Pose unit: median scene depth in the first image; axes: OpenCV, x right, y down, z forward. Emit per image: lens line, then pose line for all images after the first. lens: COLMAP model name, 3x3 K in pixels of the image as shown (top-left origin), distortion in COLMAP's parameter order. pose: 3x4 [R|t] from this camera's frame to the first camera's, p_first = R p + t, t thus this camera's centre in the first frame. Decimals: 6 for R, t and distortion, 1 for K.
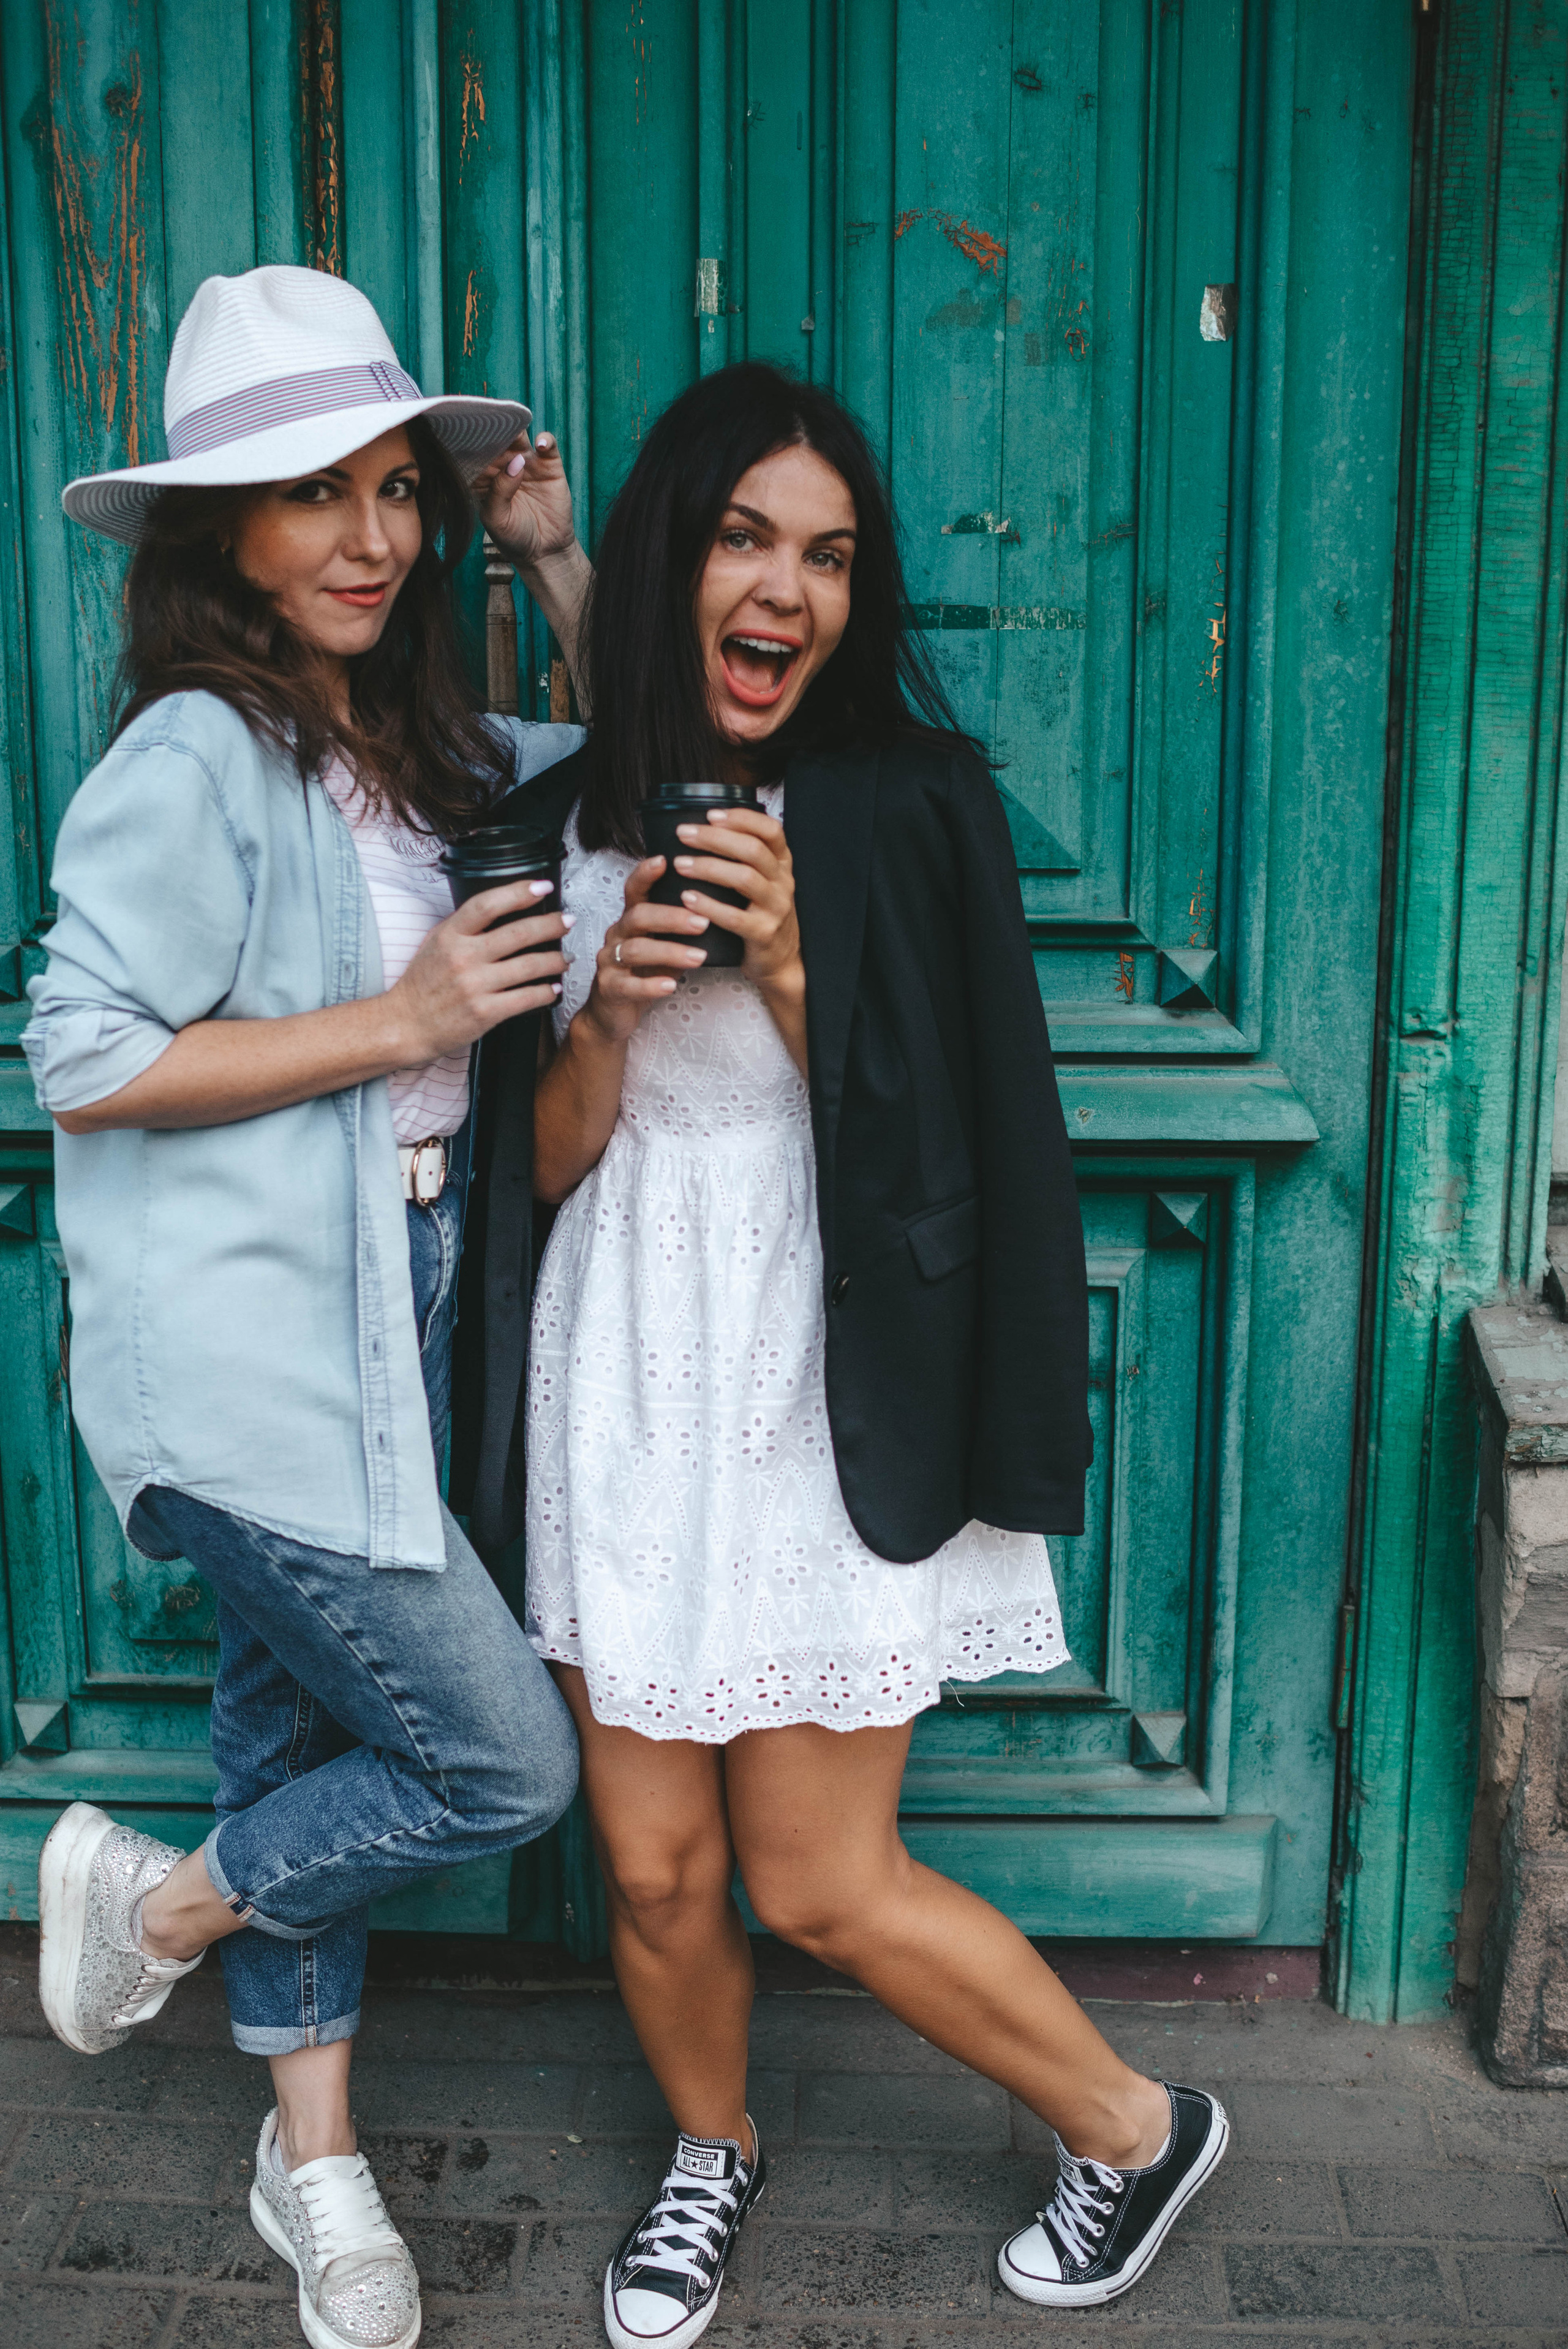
lens RADIAL K [[2753.6, 0, 785.6], [0, 2753.6, 1158.2], [0, 0, 1]] dist [-0.047314, 0.000000]
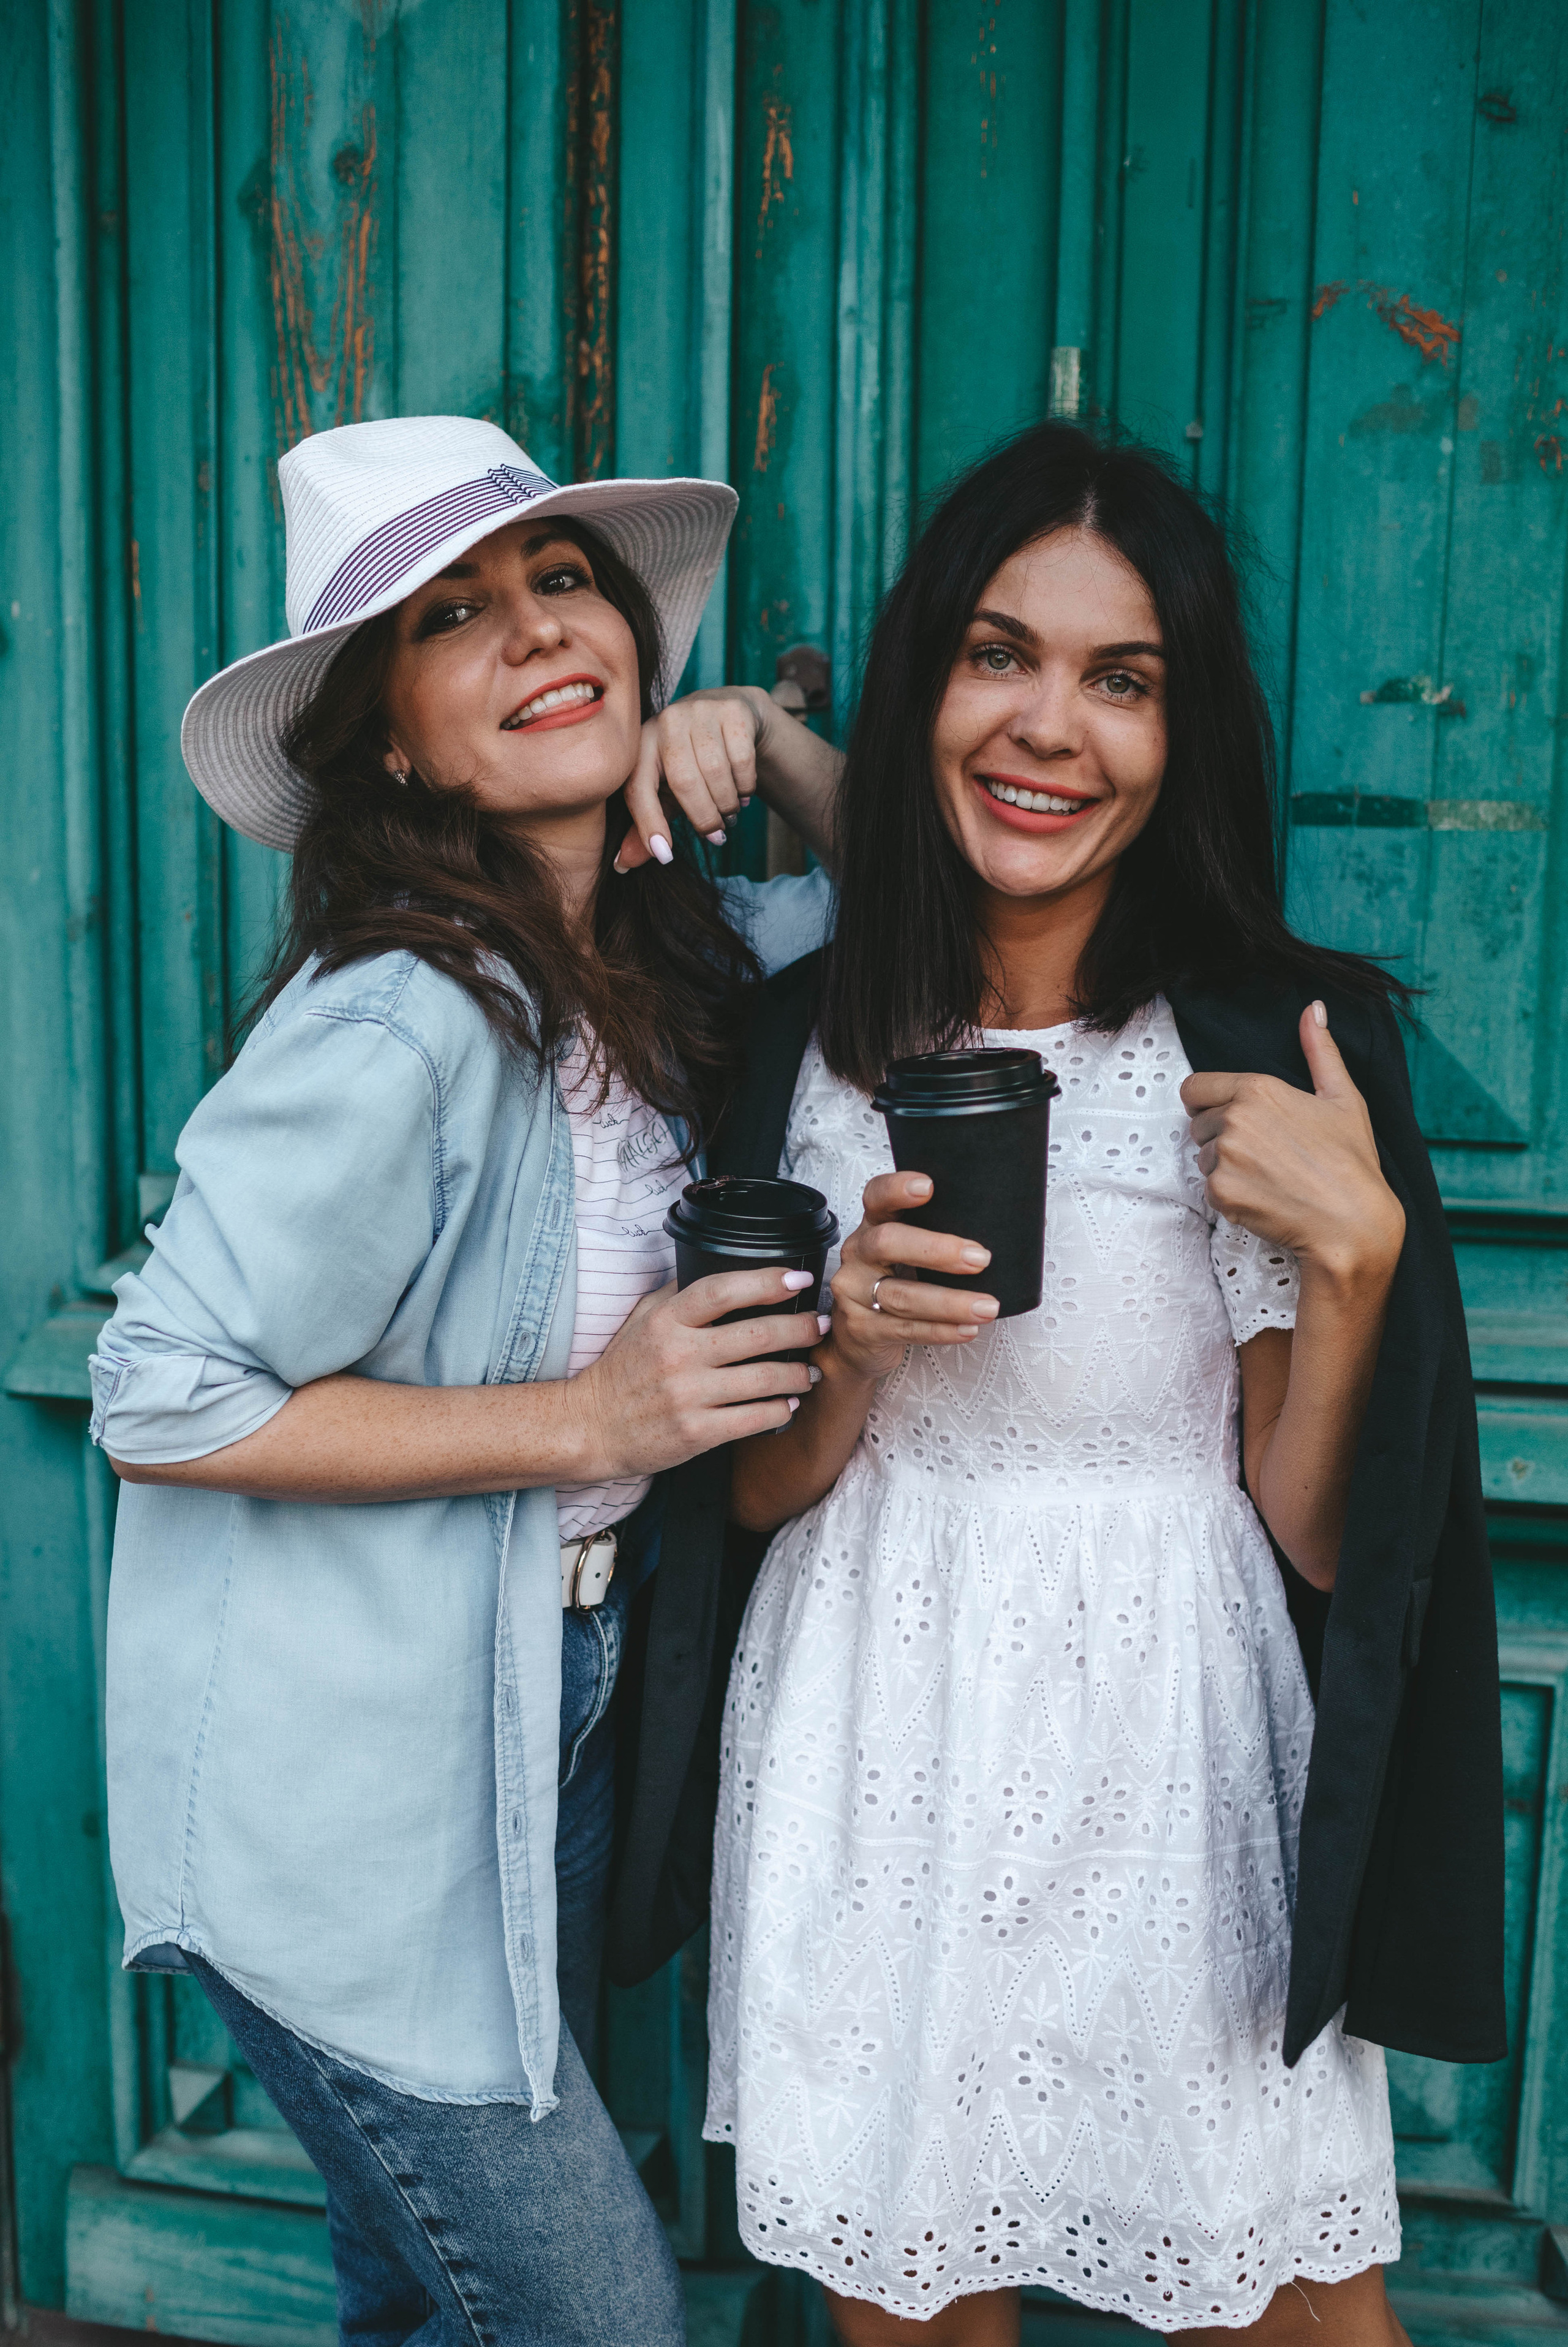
lens RADIAL K [[2751.4, 0, 671.5], [0, 2751.4, 1305.8], [0, 0, 1]] dist [-0.047314, 0.000000]
pose [[0.974423, 0.054529, -0.218007, 0.047084], [-0.061603, 0.997768, -0.025779, -0.027416], [0.216115, 0.038550, 0.975607, 0.222409]]
